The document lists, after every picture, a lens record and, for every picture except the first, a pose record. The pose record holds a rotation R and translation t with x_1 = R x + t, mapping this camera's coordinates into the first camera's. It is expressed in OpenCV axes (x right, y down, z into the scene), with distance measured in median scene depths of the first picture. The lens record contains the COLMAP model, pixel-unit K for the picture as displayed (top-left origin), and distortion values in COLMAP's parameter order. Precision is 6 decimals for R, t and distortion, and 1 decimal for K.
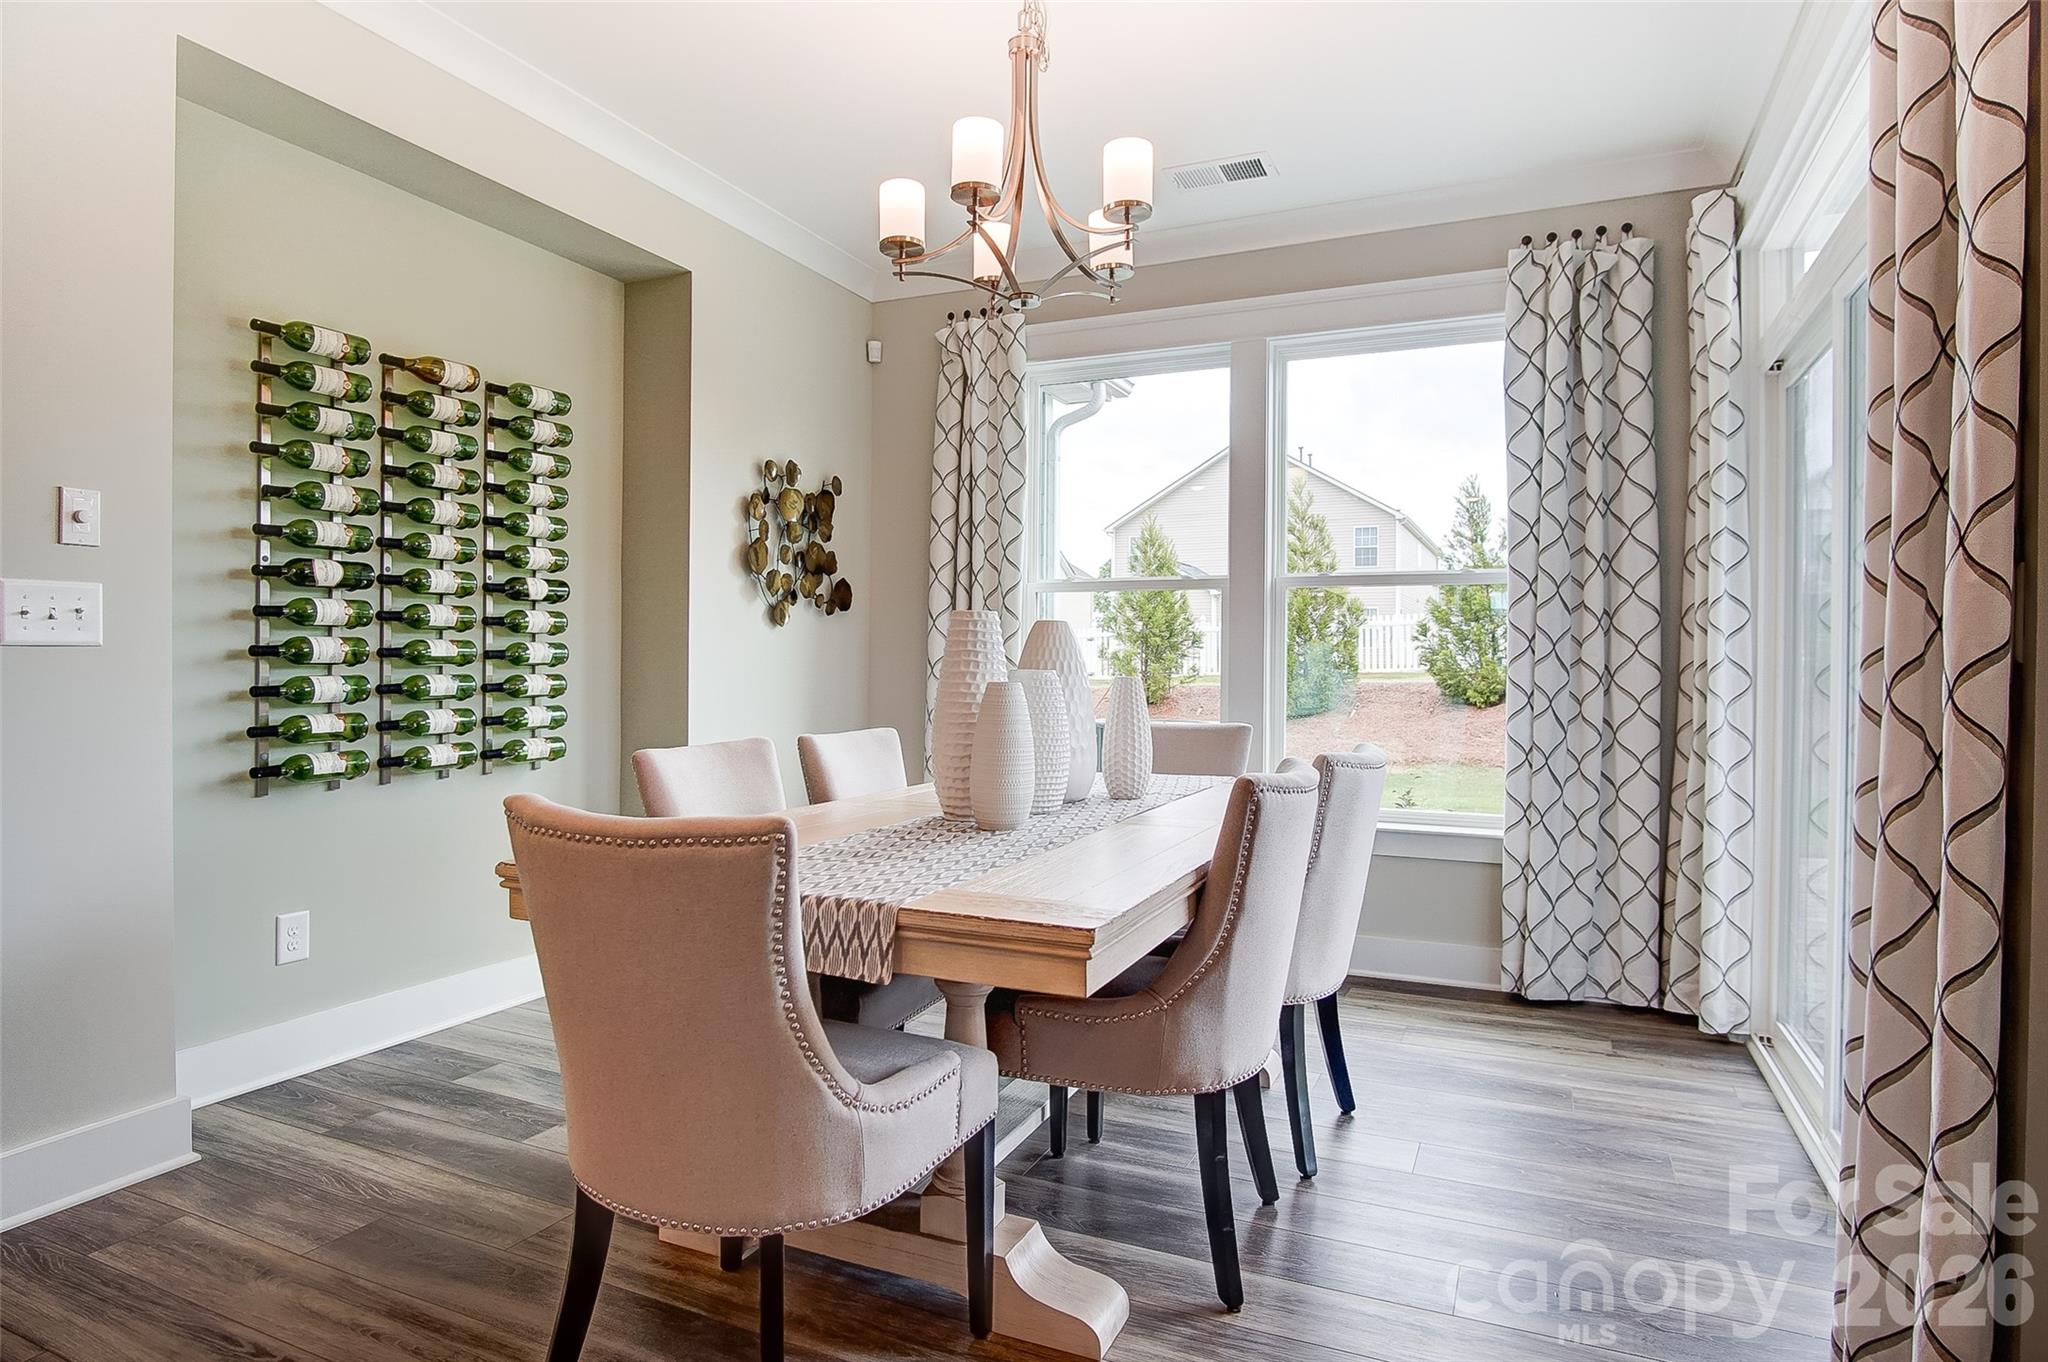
lens RADIAL K [[1156.6, 0, 1024.0], [0, 1156.6, 681.0], [0, 0, 1]] dist [-0.025547, -0.001029]
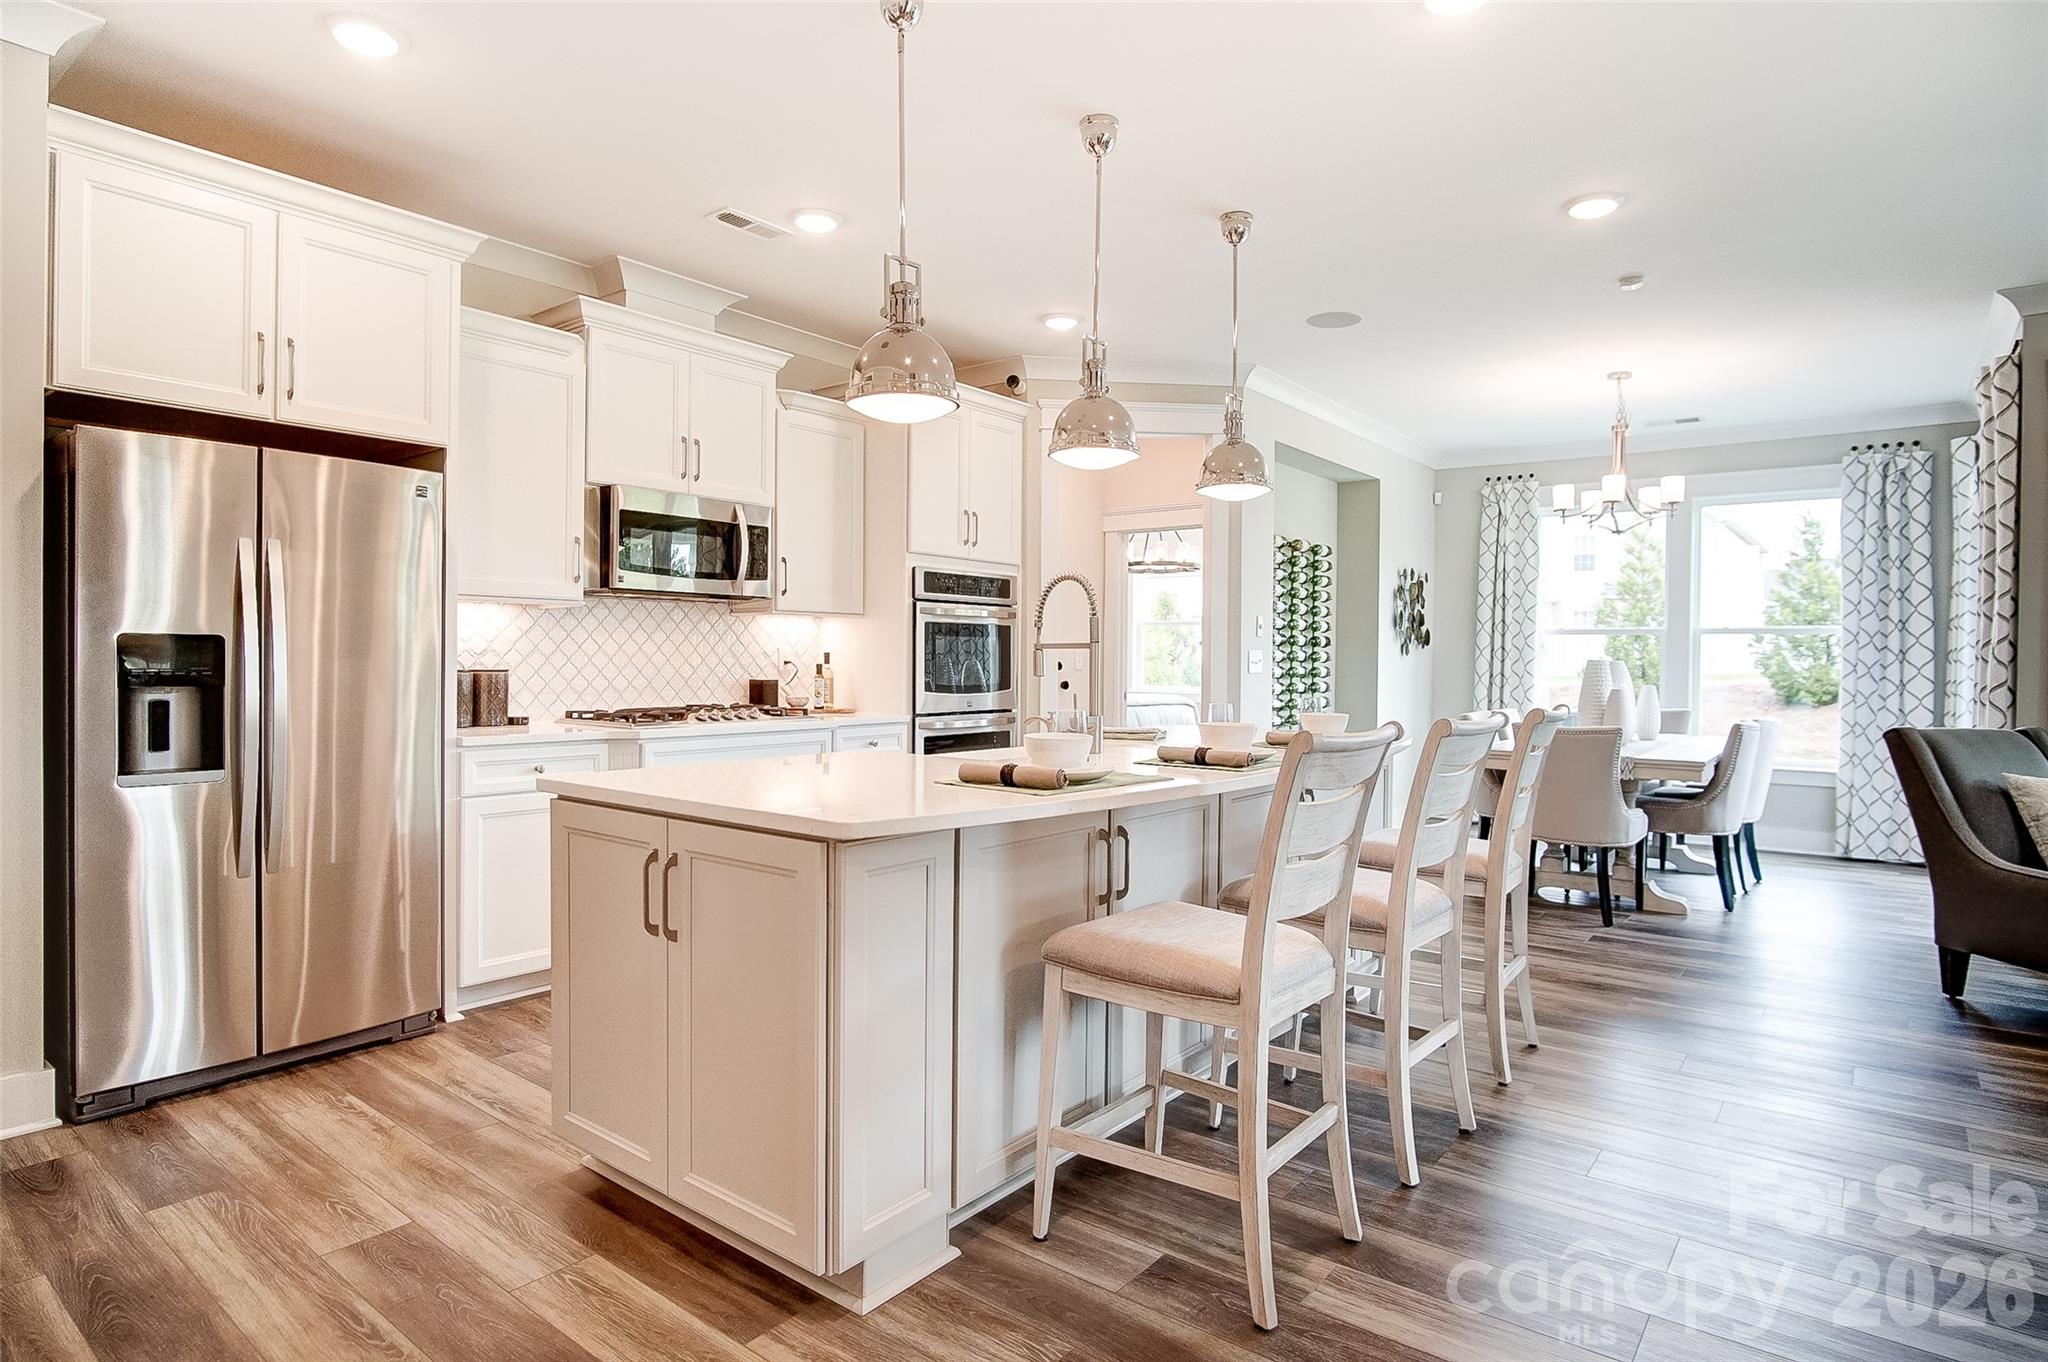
lens RADIAL K [[1124.5, 0, 1033.6], [0, 1124.5, 676.5], [0, 0, 1]] dist [-0.013610, 0.000482]
pose [[0.973866, 0.005659, -0.227051, -0.513148], [-0.005567, 0.999984, 0.001042, -0.015711], [0.227053, 0.000249, 0.973882, -1.227867]]
